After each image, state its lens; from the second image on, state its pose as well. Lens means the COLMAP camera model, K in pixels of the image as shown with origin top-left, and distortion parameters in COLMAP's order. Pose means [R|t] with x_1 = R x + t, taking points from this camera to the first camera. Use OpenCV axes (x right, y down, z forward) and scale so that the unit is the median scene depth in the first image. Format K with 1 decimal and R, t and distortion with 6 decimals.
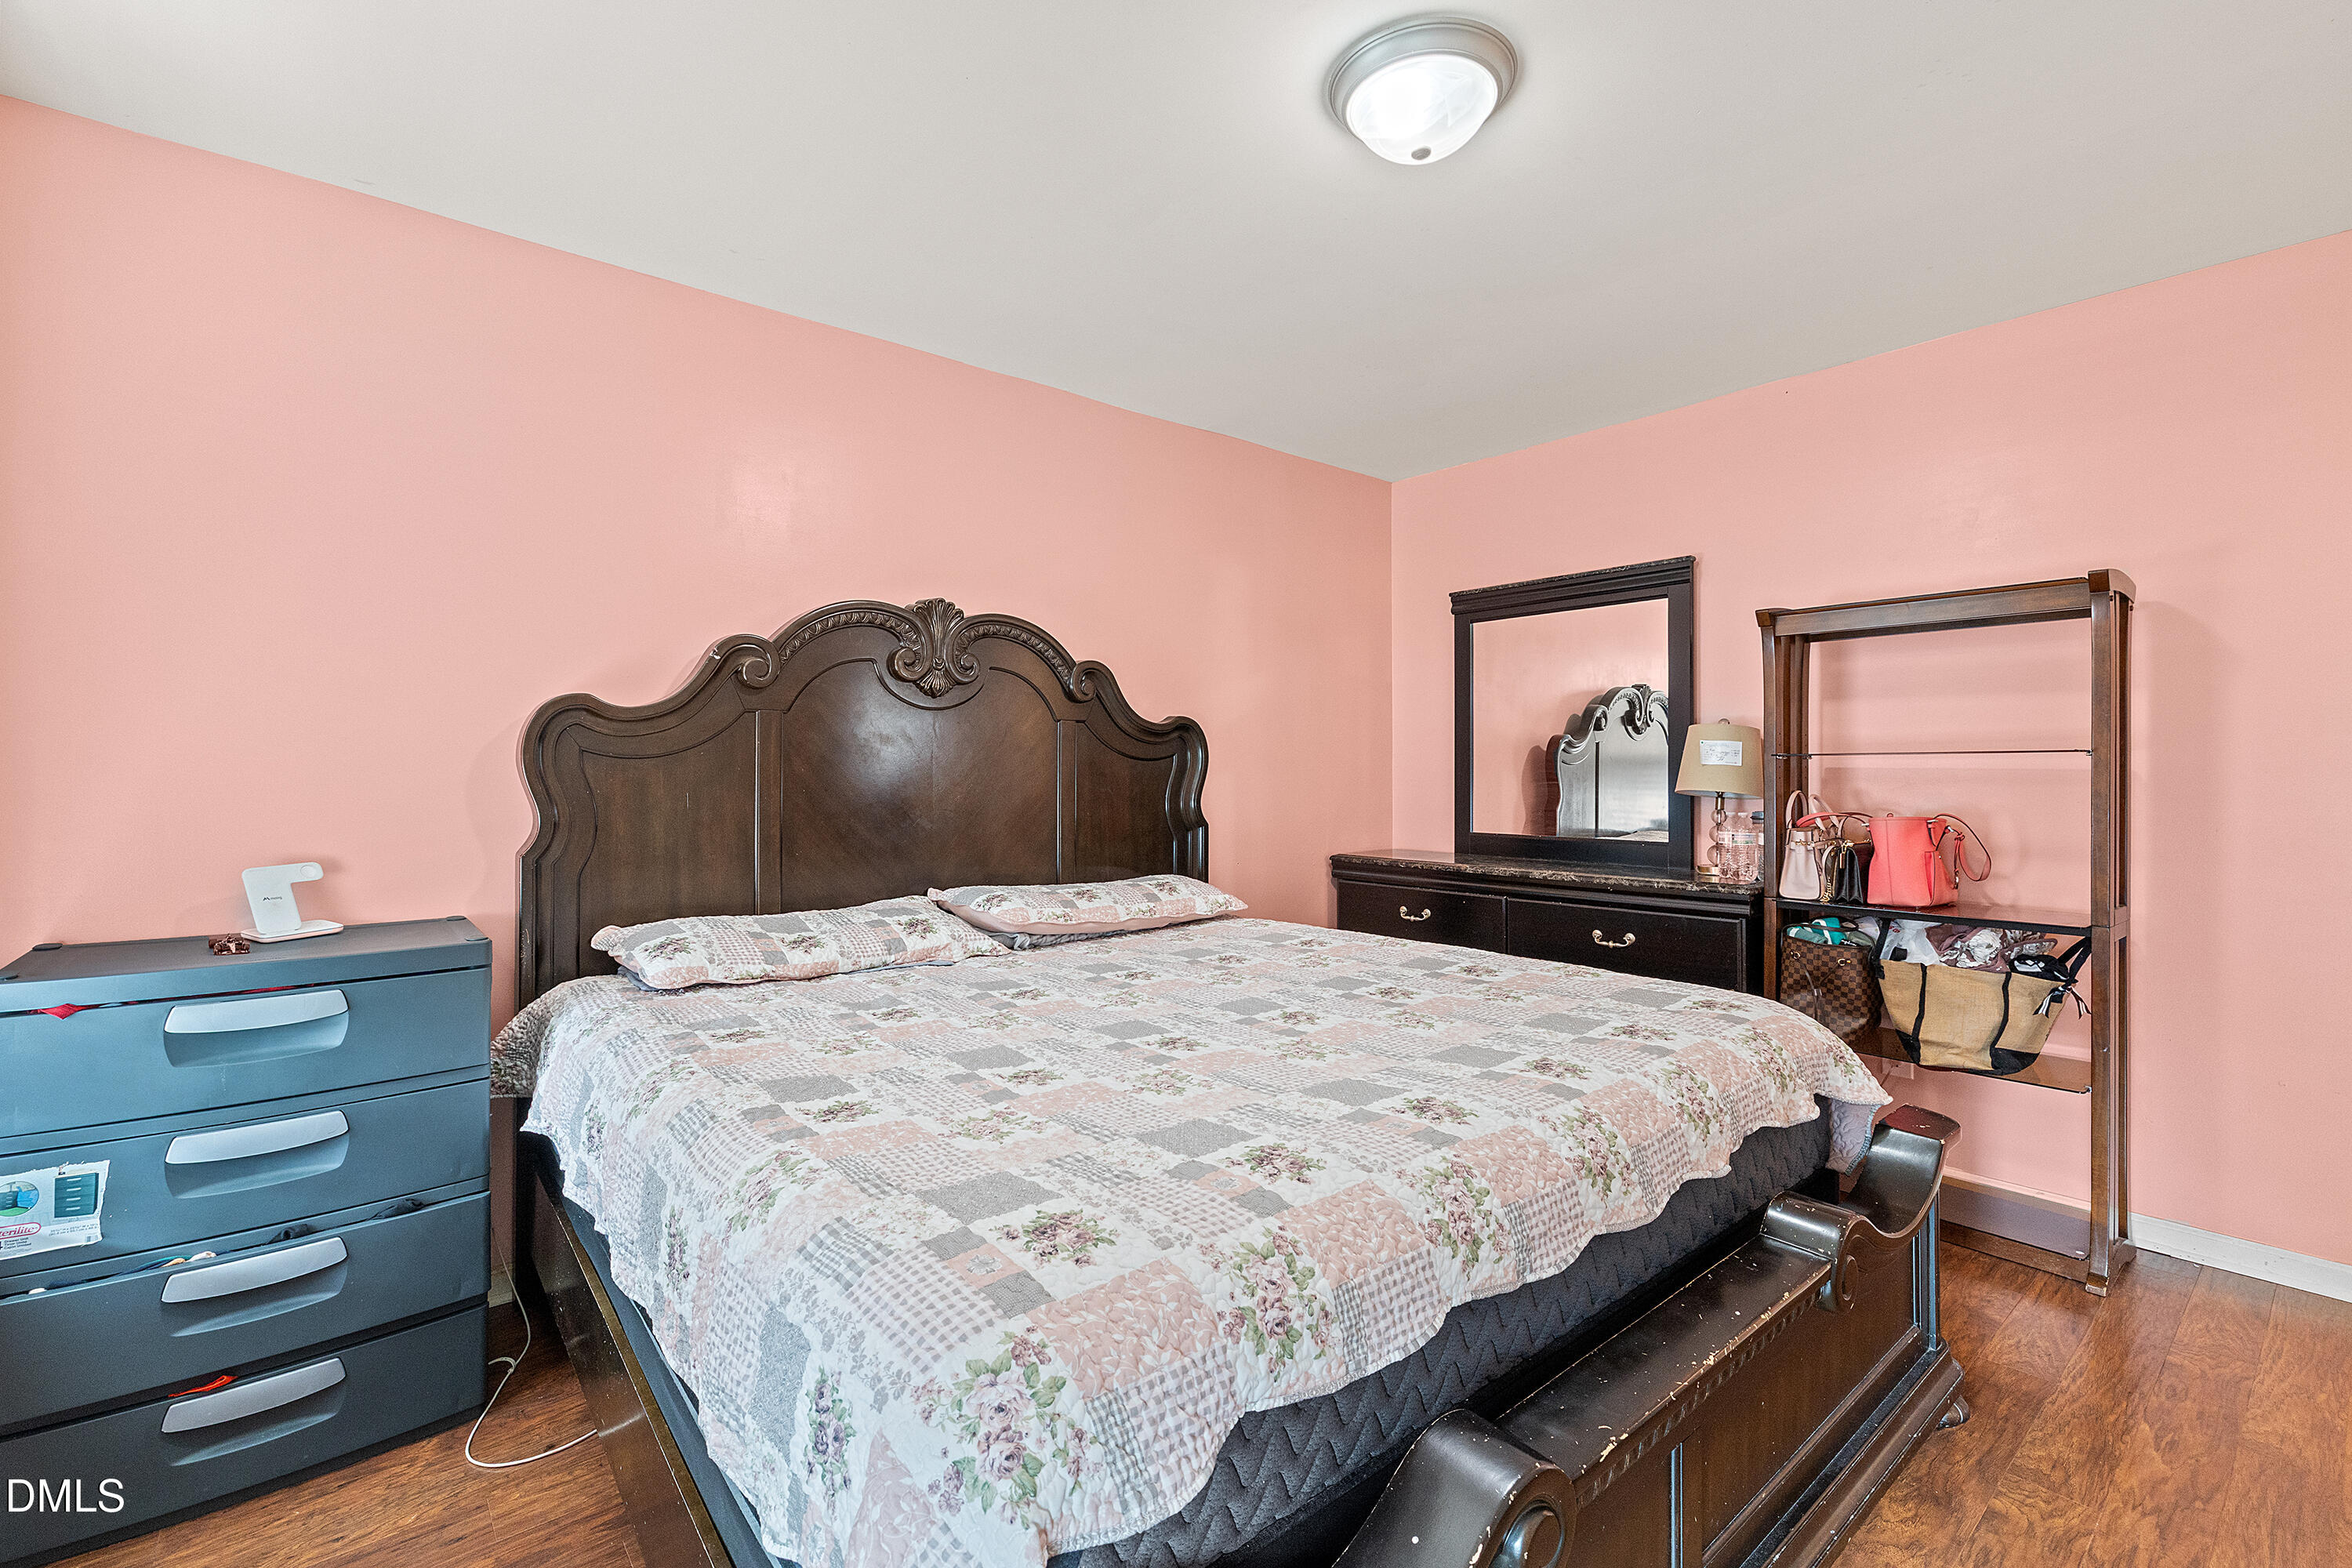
lens RADIAL K [[1023.3, 0, 1173.0], [0, 1023.3, 768.1], [0, 0, 1]] dist [-0.001376, -0.000492]
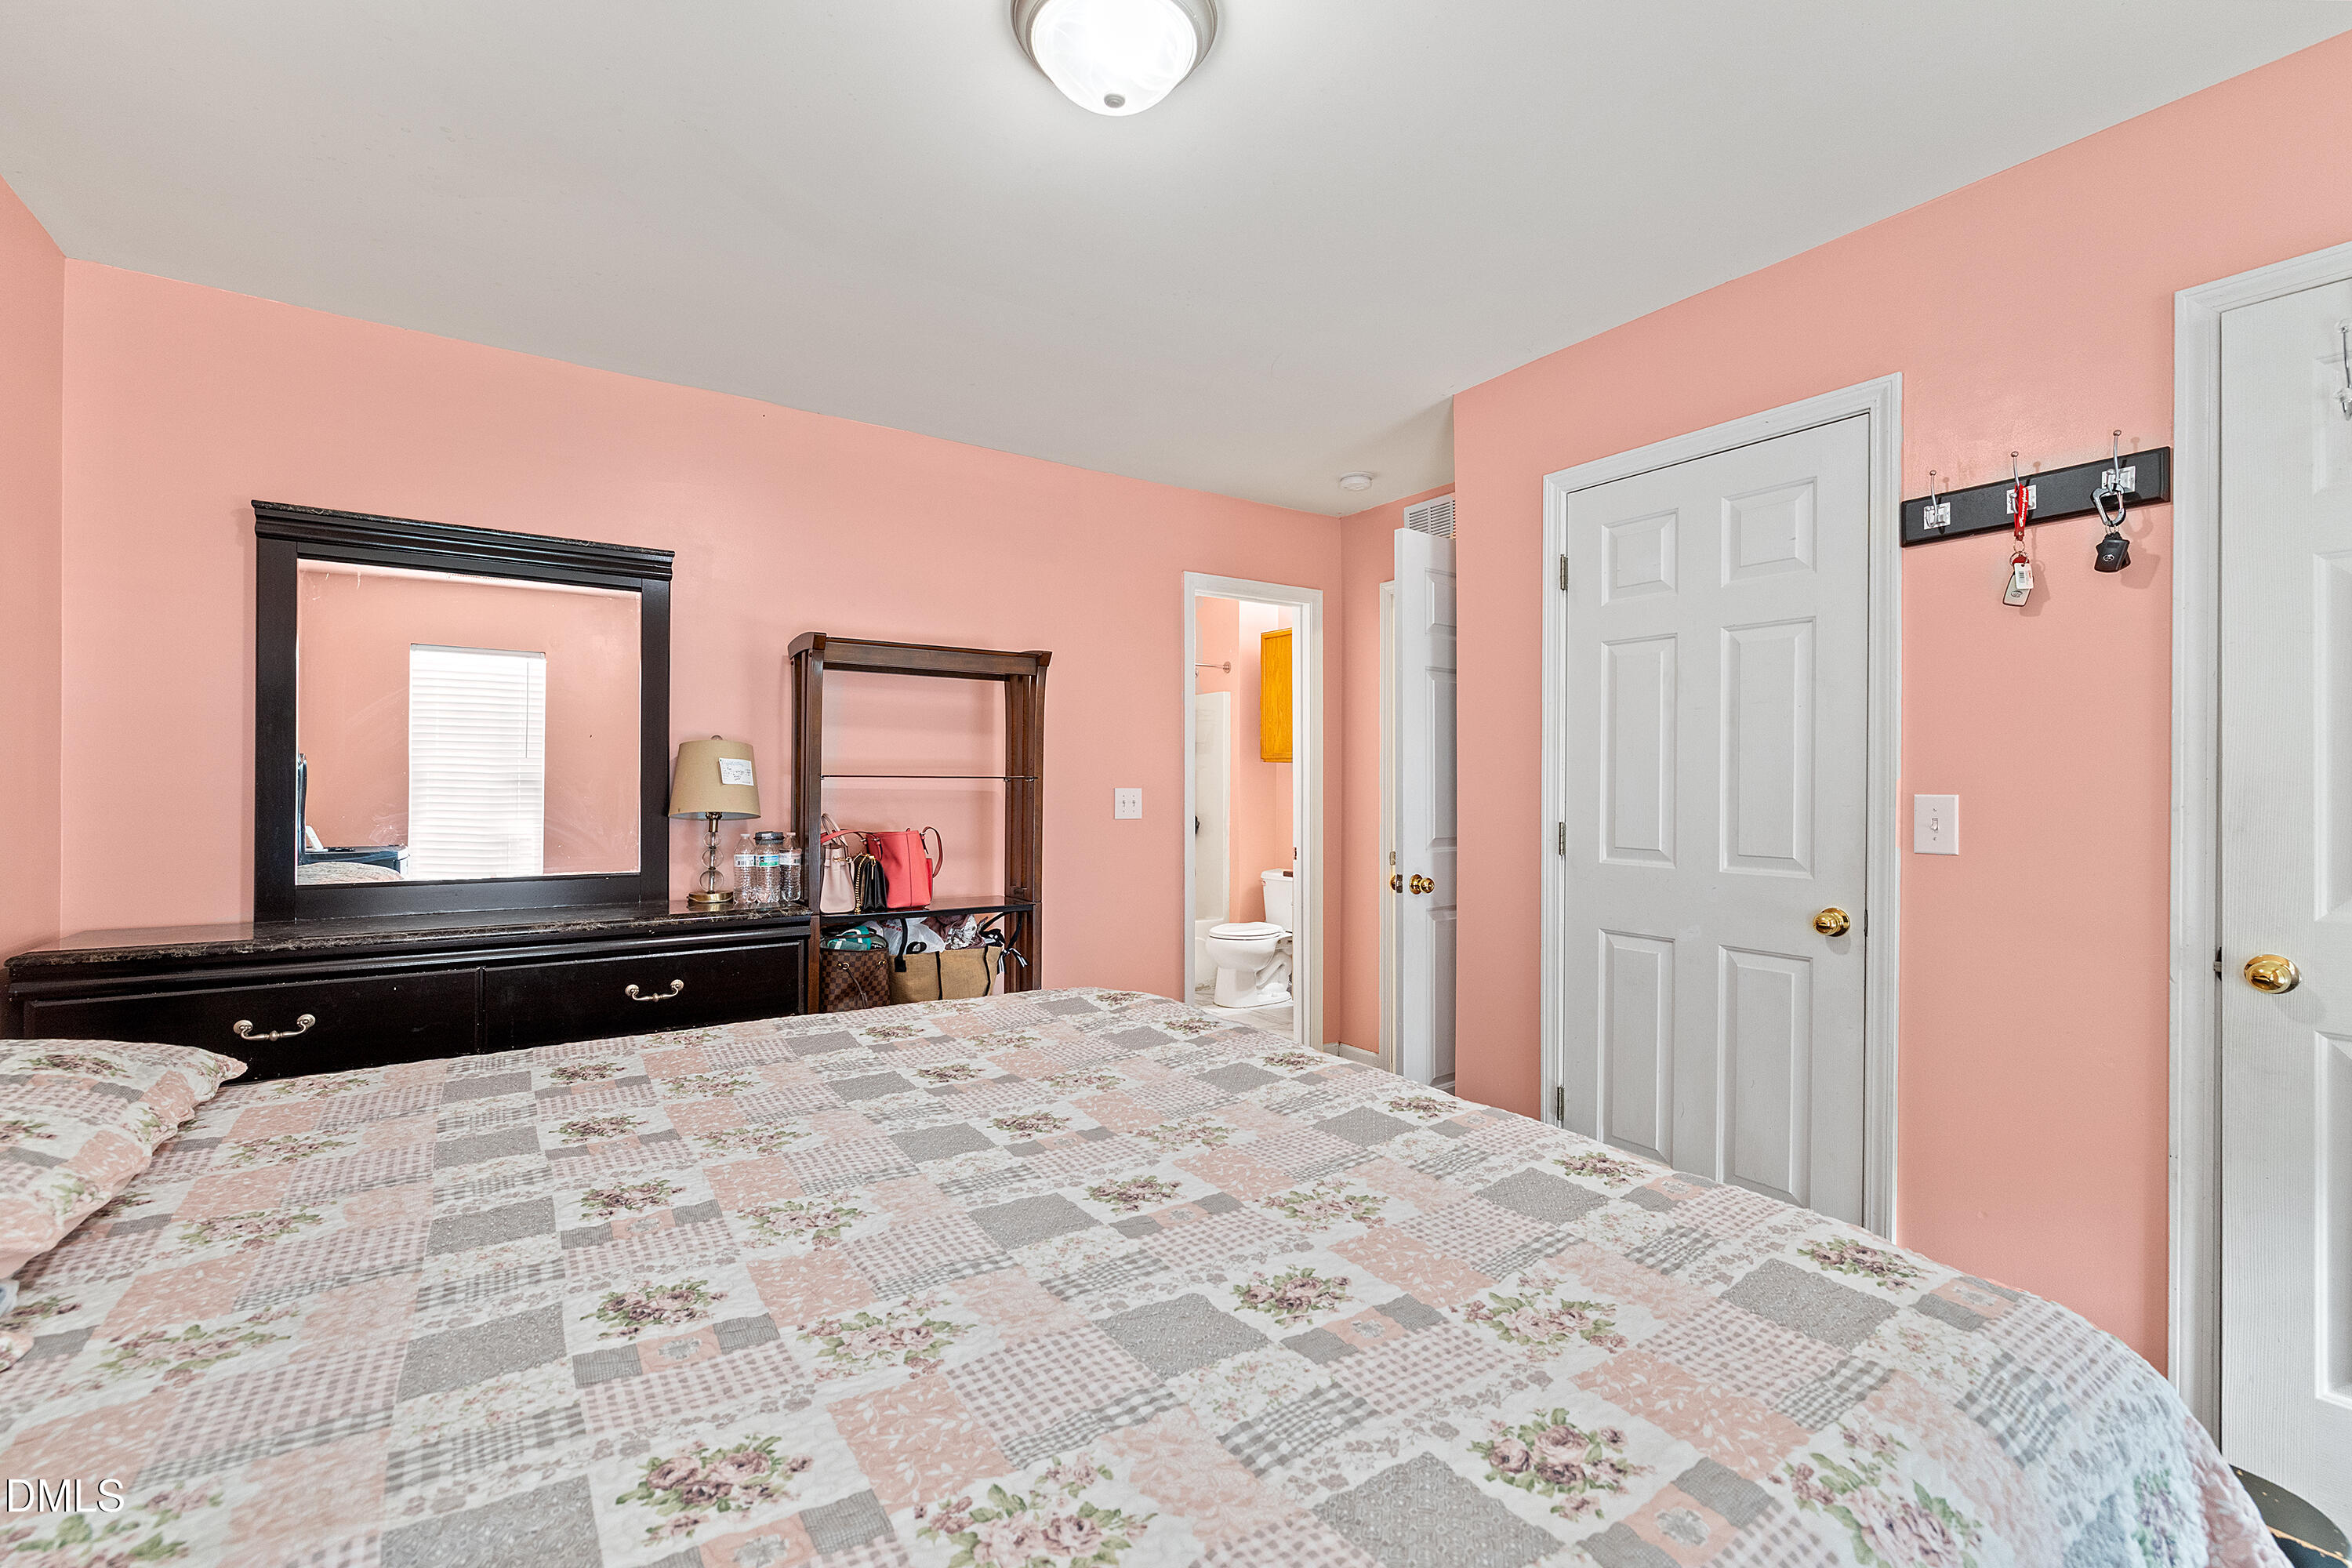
lens RADIAL K [[1023.3, 0, 1189.7], [0, 1023.3, 790.0], [0, 0, 1]] dist [-0.001376, -0.000492]
pose [[0.101794, 0.002837, 0.994801, -0.413825], [-0.008743, 0.999960, -0.001957, 0.000261], [-0.994767, -0.008498, 0.101814, 0.547959]]
